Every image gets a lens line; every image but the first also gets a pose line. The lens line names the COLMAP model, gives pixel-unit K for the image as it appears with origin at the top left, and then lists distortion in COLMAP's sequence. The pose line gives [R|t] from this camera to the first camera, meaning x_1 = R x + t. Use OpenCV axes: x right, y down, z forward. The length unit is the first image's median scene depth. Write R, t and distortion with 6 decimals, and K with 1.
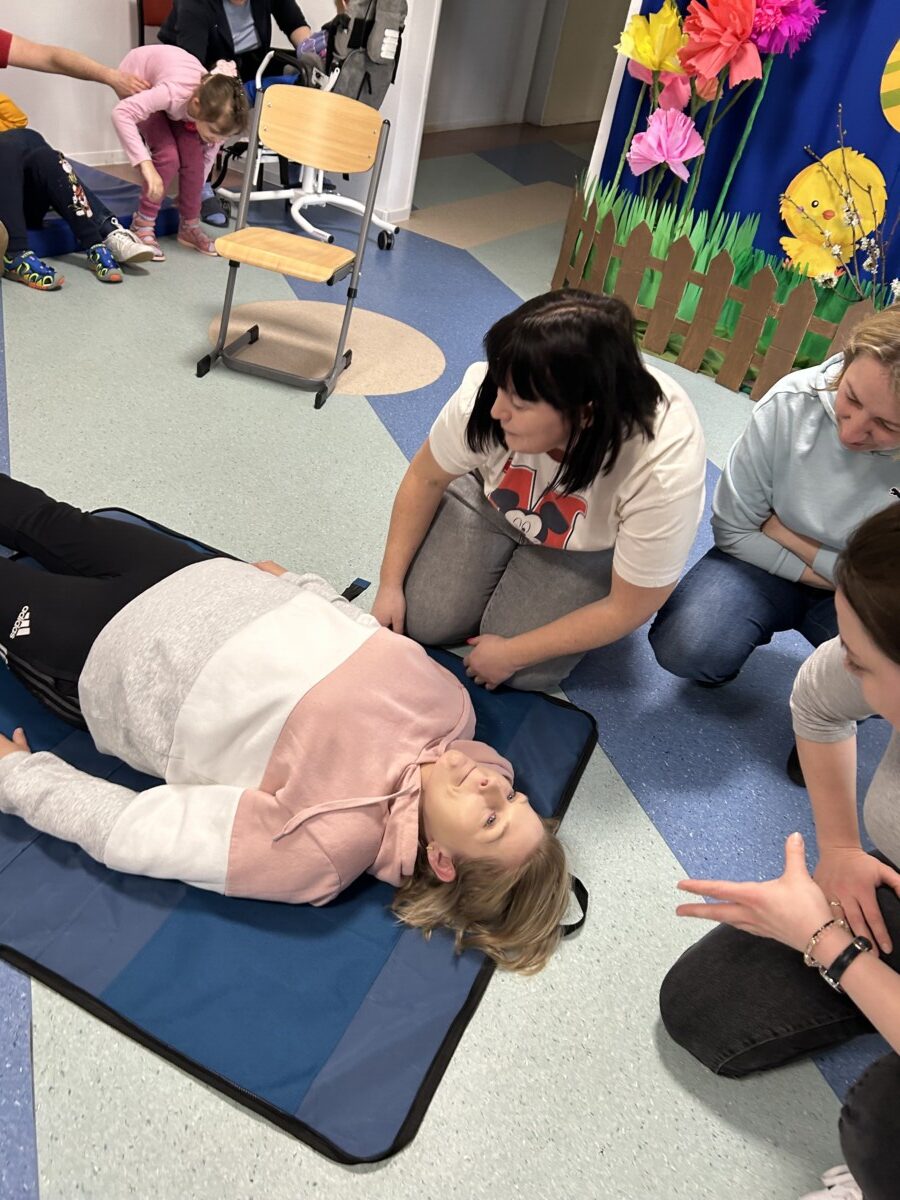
lens RADIAL K [[893.9, 0, 446.2], [0, 893.9, 595.4], [0, 0, 1]] dist [0.045853, -0.055220]
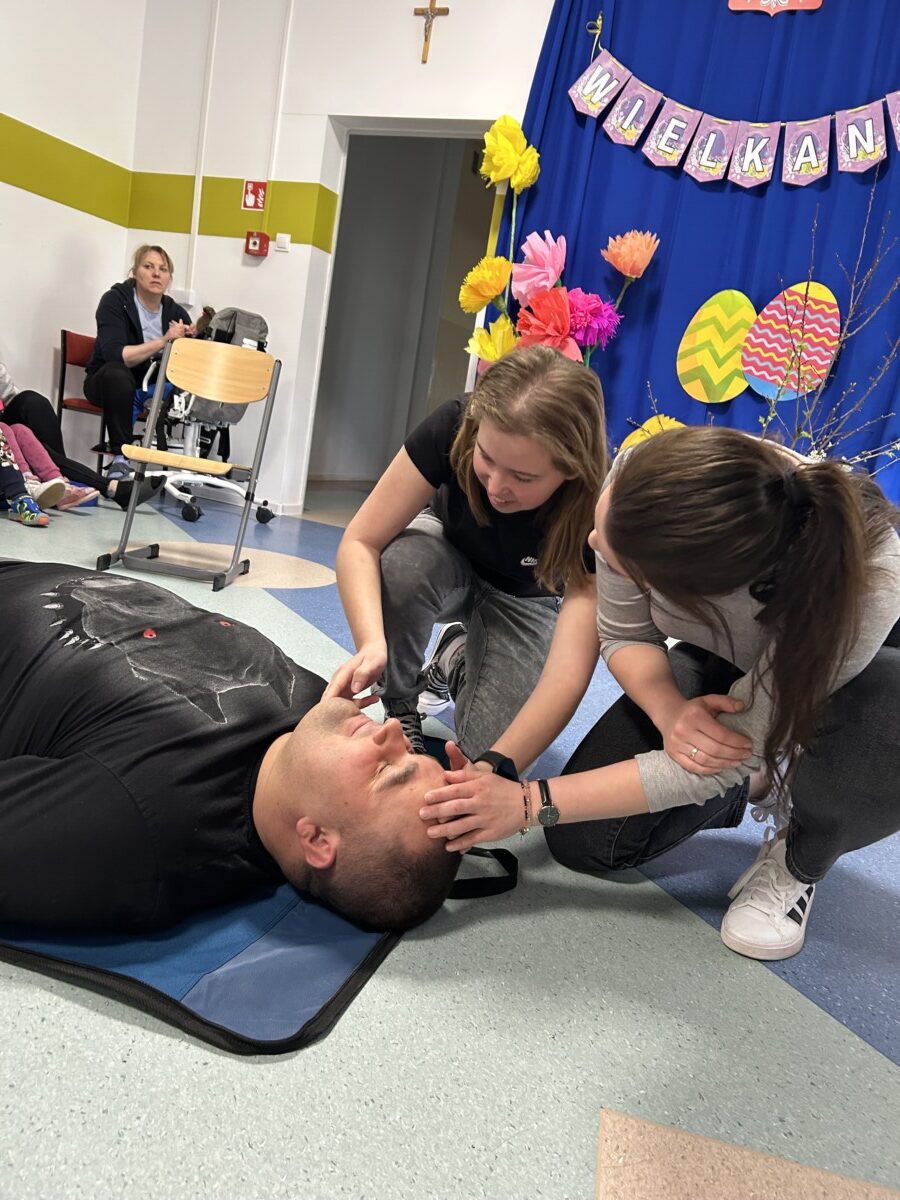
lens RADIAL K [[893.9, 0, 453.6], [0, 893.9, 605.2], [0, 0, 1]] dist [0.045853, -0.055220]
pose [[0.990586, -0.046961, 0.128585, -0.003592], [0.095245, 0.911117, -0.400993, 0.209002], [-0.098325, 0.409465, 0.907012, 0.027227]]
